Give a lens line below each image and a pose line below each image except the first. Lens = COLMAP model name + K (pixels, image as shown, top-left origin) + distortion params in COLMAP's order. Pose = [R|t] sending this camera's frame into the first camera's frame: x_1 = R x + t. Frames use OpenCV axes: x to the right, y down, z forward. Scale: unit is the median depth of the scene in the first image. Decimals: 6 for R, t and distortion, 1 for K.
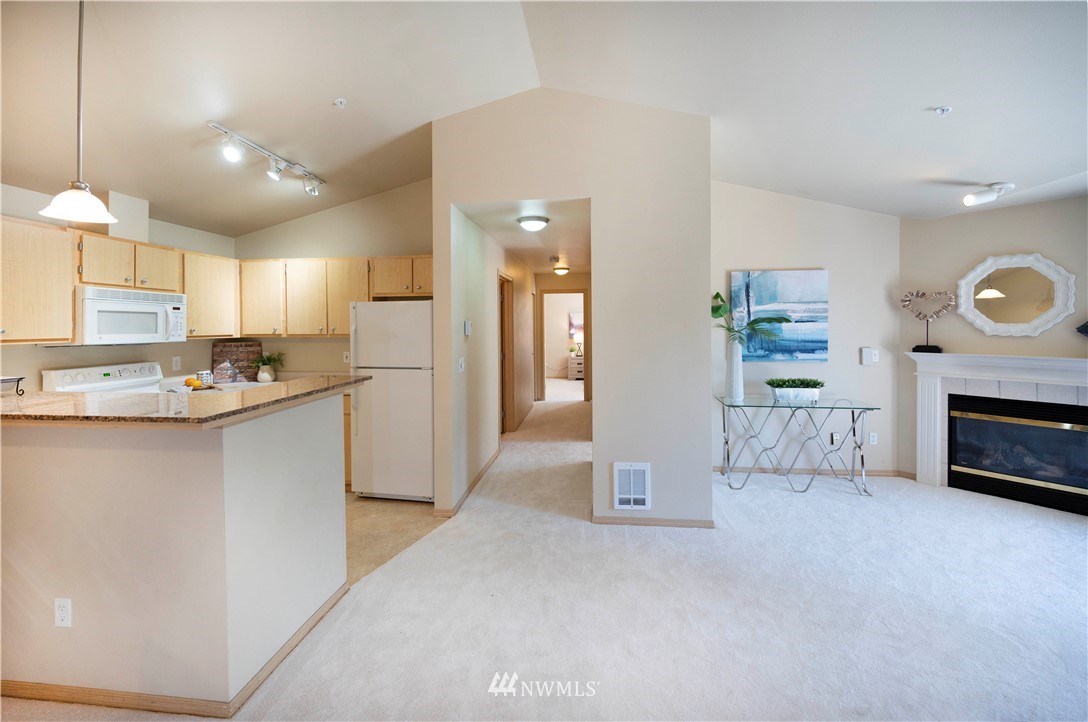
lens RADIAL K [[445.6, 0, 541.4], [0, 445.6, 326.3], [0, 0, 1]] dist [-0.001296, -0.000432]
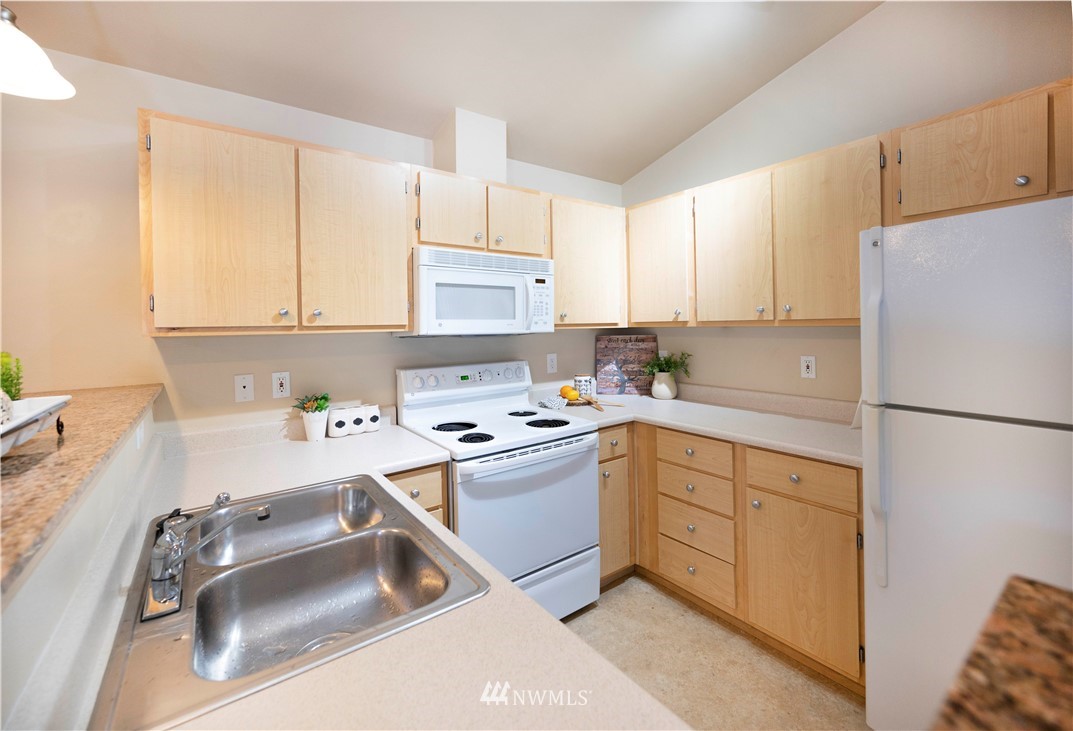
lens RADIAL K [[448.4, 0, 536.5], [0, 448.4, 327.5], [0, 0, 1]] dist [0.001182, 0.000397]
pose [[0.676342, 0.000743, -0.736587, -0.321666], [0.009480, 0.999908, 0.009714, 0.019661], [0.736527, -0.013553, 0.676273, 0.518008]]
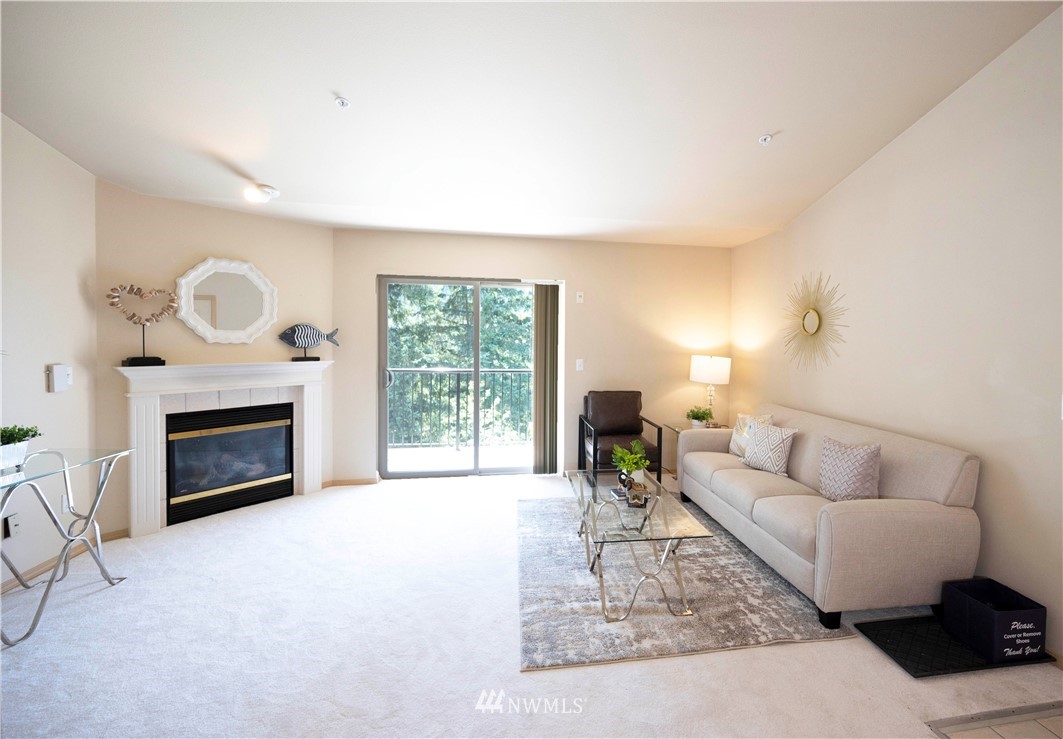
lens RADIAL K [[467.5, 0, 586.2], [0, 467.5, 351.4], [0, 0, 1]] dist [-0.002892, -0.000767]
pose [[-0.284244, -0.024807, 0.958431, -0.131355], [-0.004998, 0.999690, 0.024392, 0.009780], [-0.958739, 0.002143, -0.284280, 0.494751]]
